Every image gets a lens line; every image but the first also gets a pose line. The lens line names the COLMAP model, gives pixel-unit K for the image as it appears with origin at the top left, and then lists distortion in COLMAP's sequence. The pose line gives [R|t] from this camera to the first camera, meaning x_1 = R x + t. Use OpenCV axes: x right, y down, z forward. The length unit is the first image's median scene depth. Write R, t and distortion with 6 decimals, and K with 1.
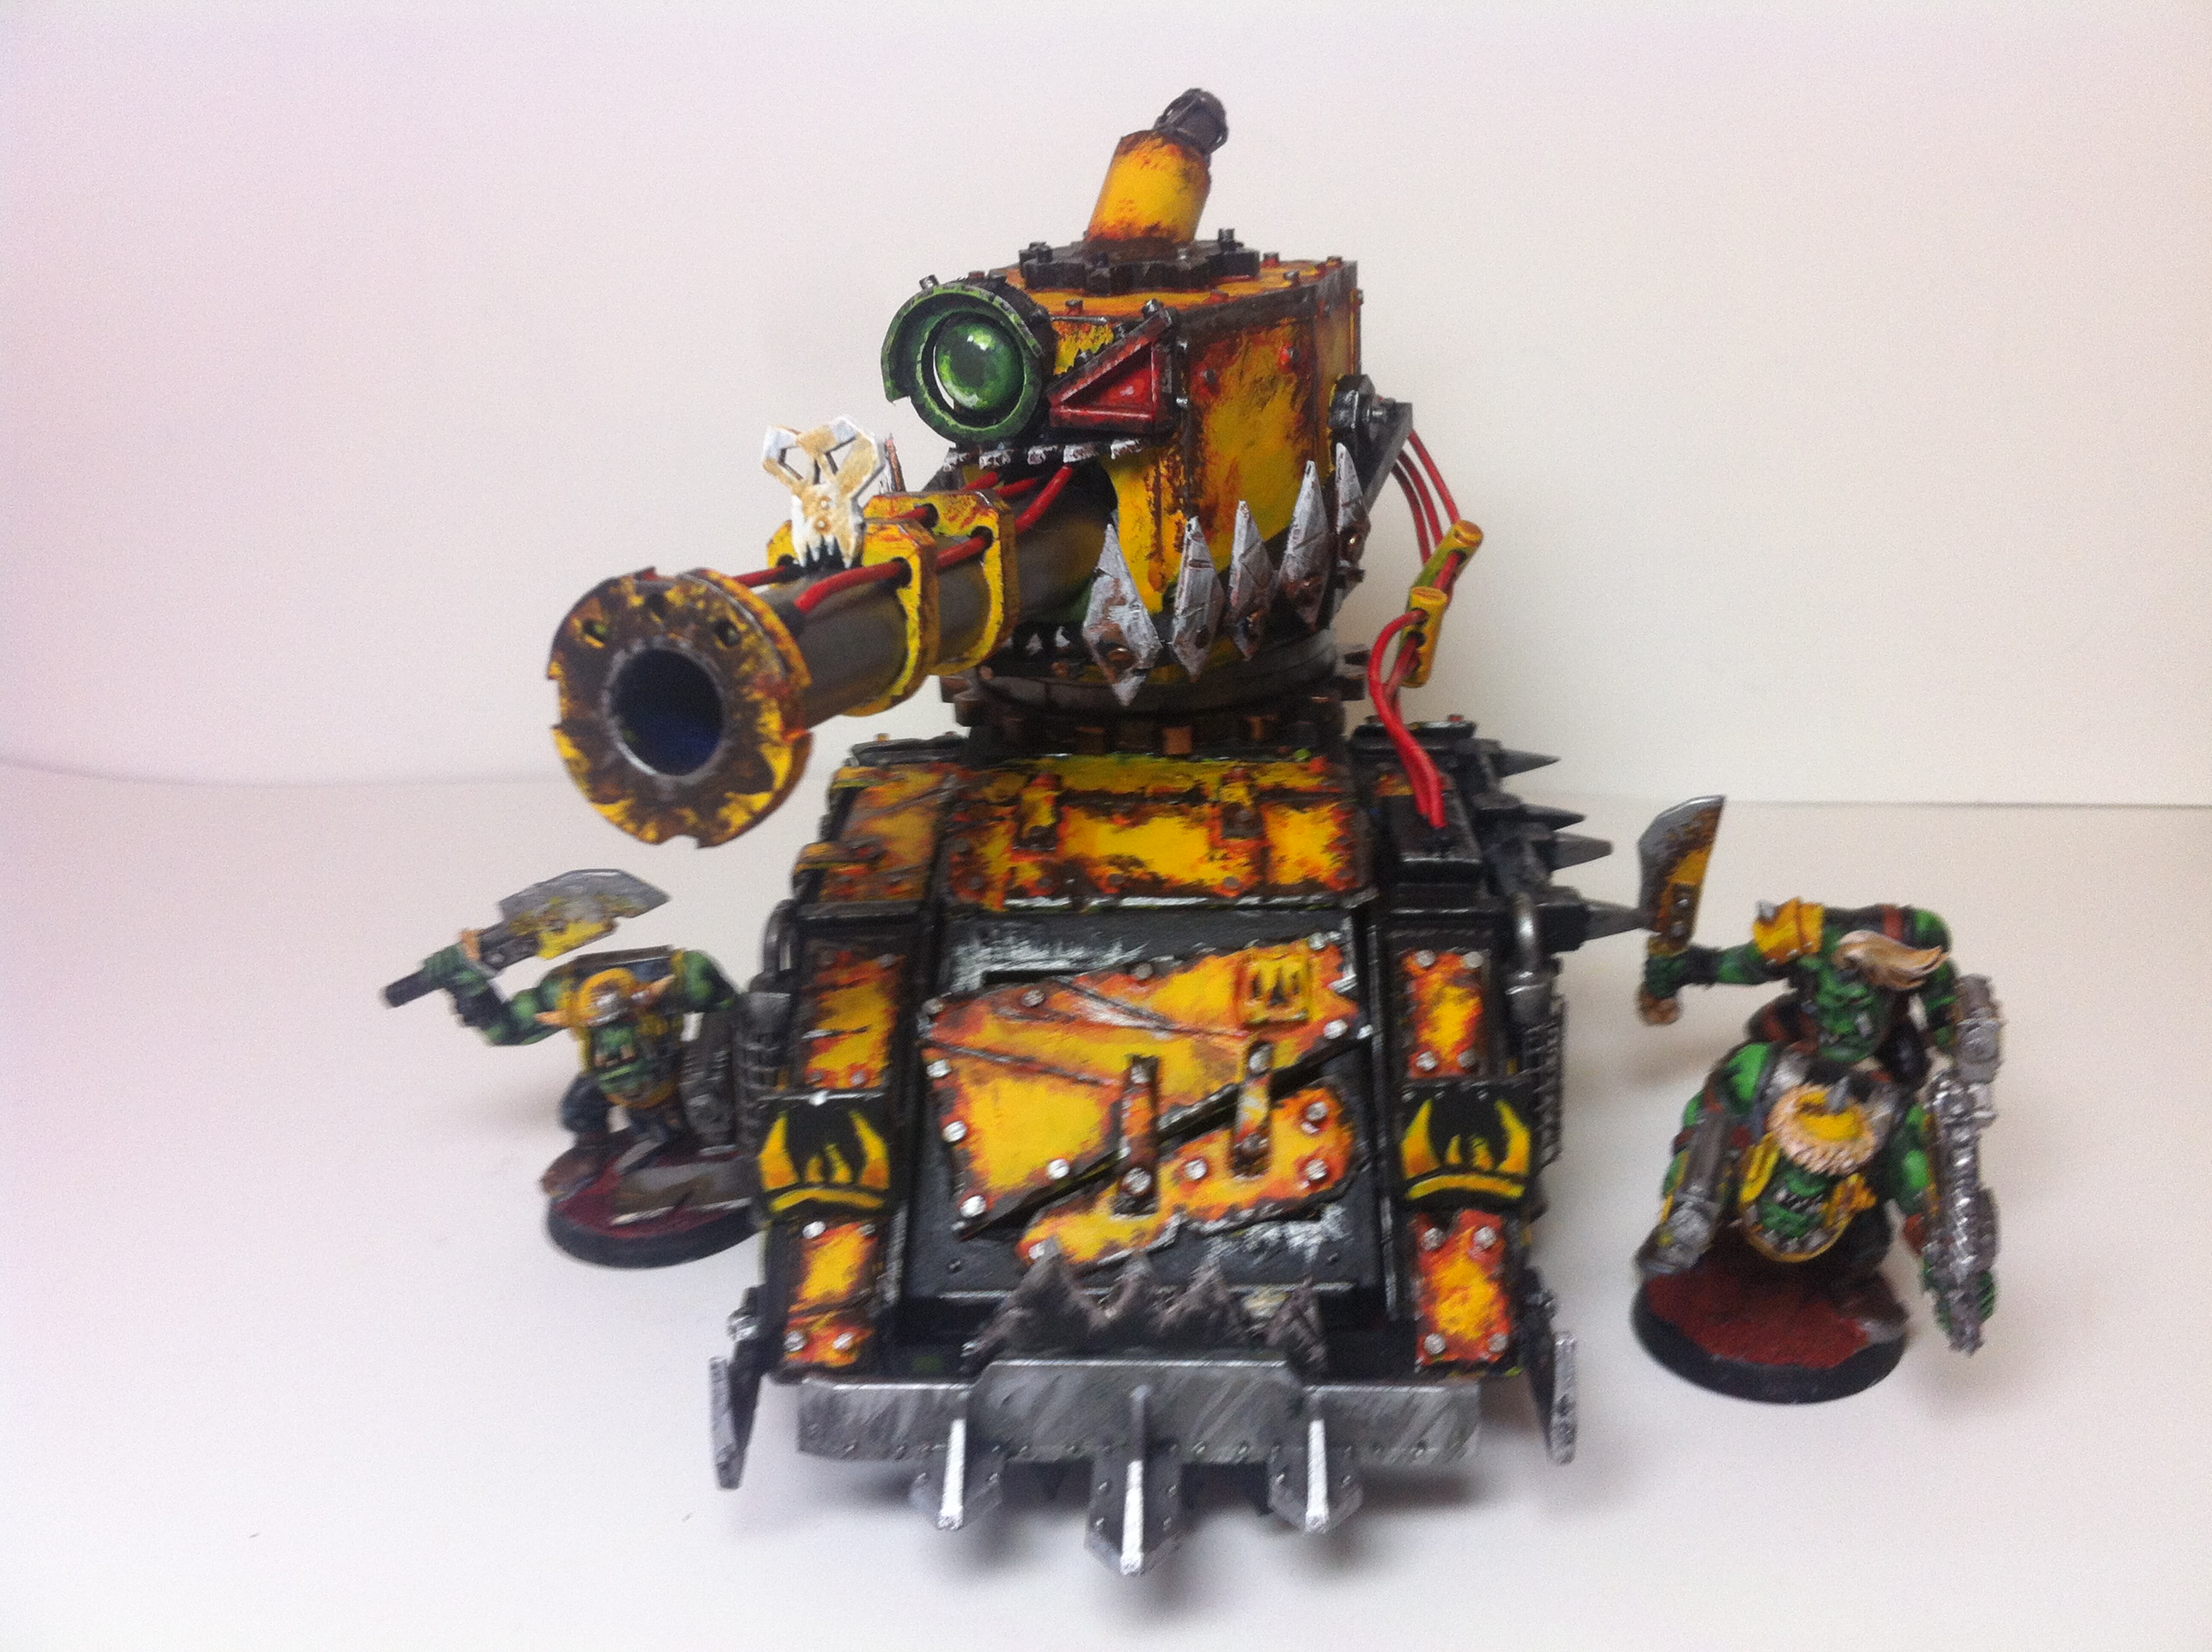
lens RADIAL K [[2220.9, 0, 1168.6], [0, 2220.9, 724.0], [0, 0, 1]] dist [0.119282, 0.001353]
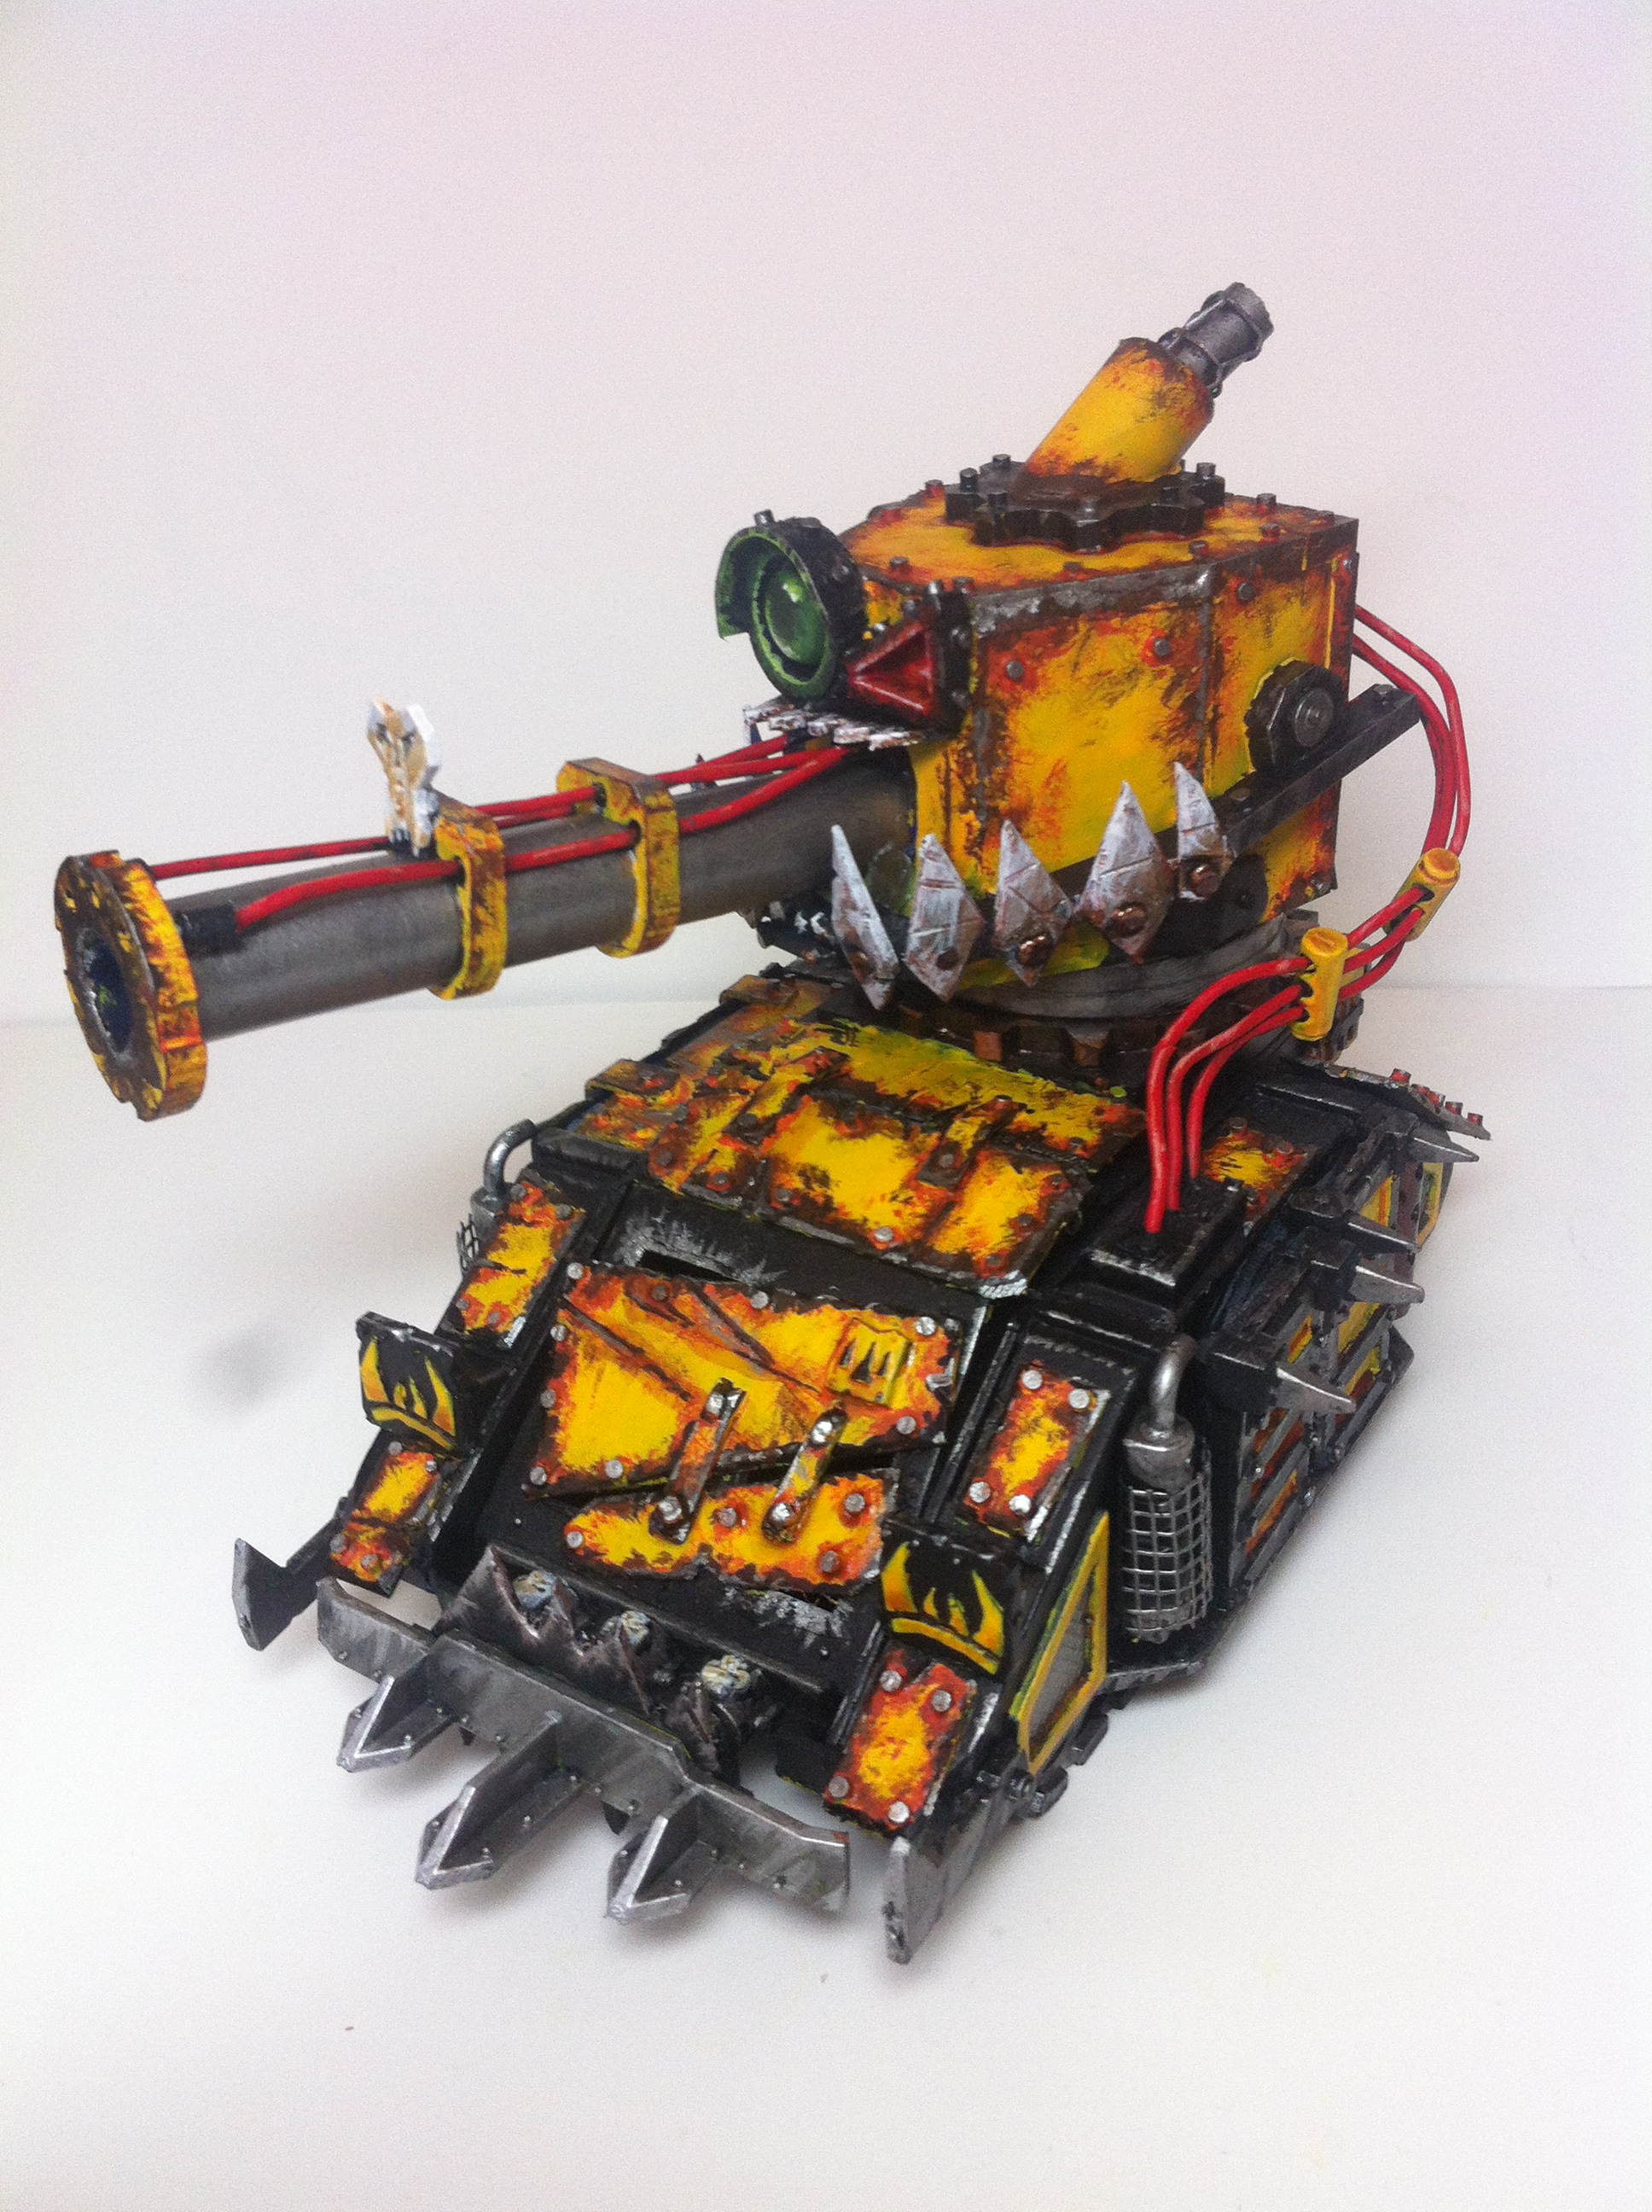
lens RADIAL K [[2171.5, 0, 786.4], [0, 2171.5, 1100.9], [0, 0, 1]] dist [0.074277, -0.004208]
pose [[0.845650, 0.255303, -0.468718, 0.416282], [-0.162199, 0.959572, 0.230026, -0.188757], [0.508495, -0.118496, 0.852873, 0.220009]]
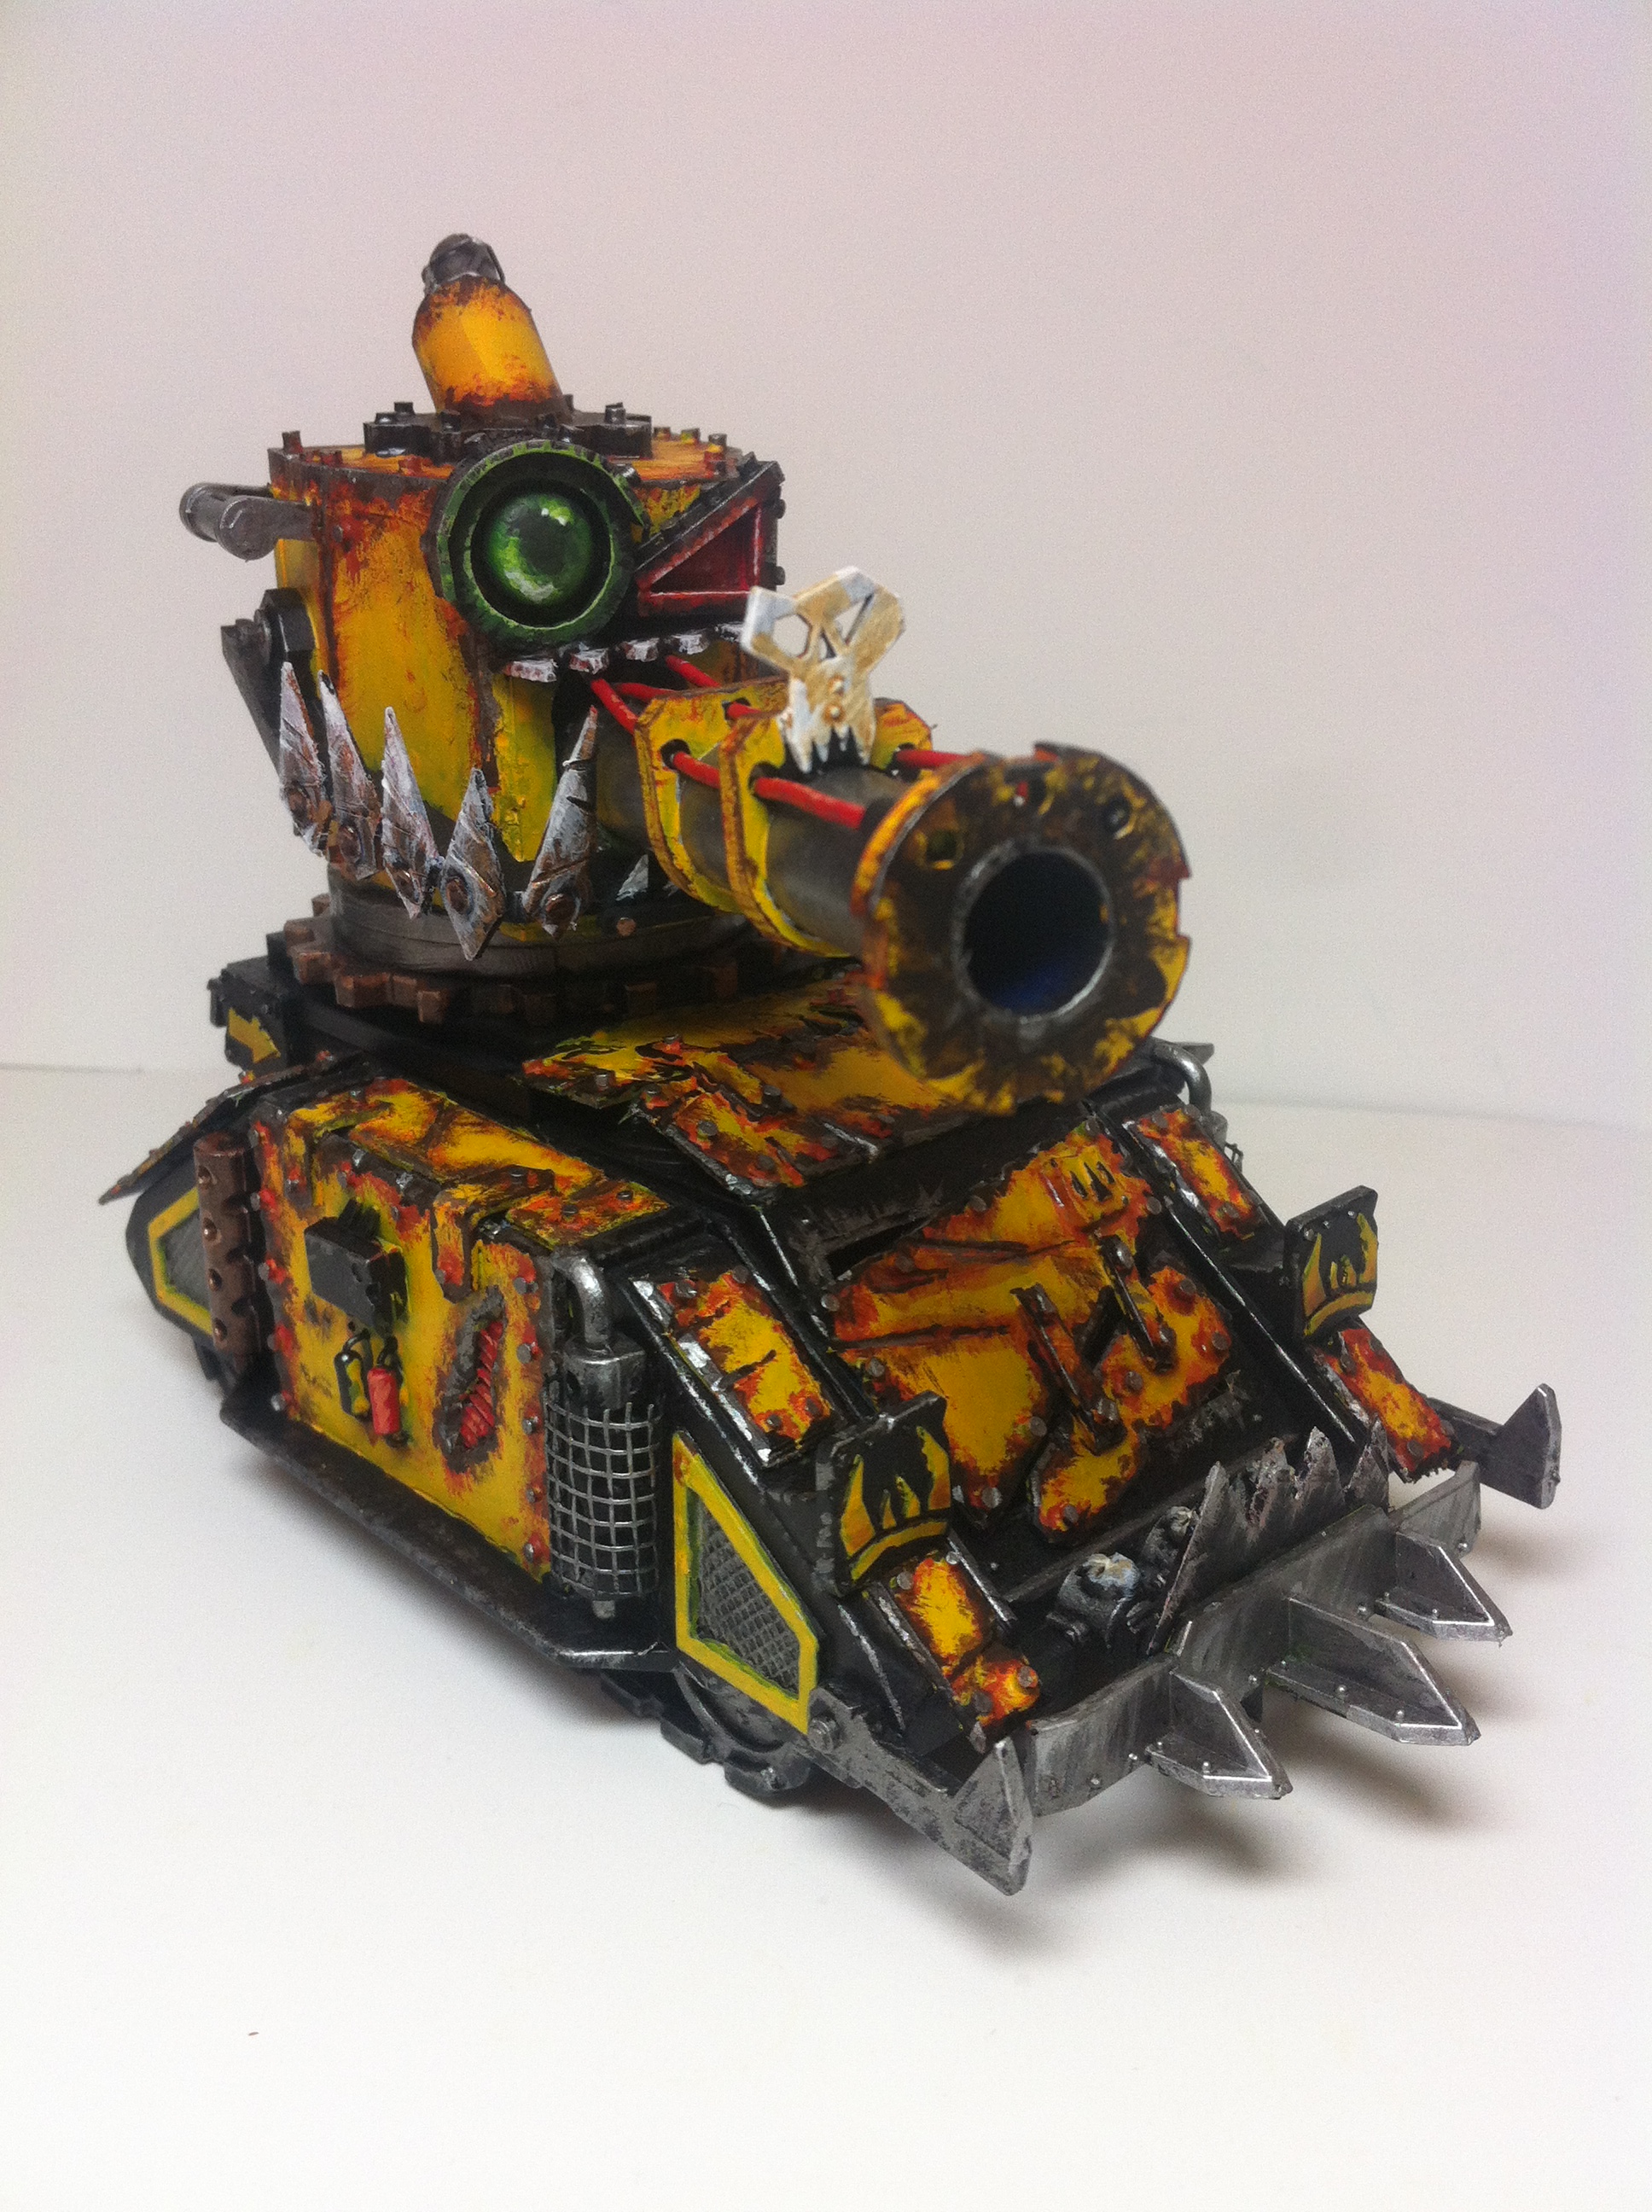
lens RADIAL K [[2171.5, 0, 786.4], [0, 2171.5, 1100.9], [0, 0, 1]] dist [0.074277, -0.004208]
pose [[0.721052, -0.218479, 0.657534, -0.637991], [0.196716, 0.974486, 0.108074, -0.038015], [-0.664369, 0.051420, 0.745634, 0.402504]]
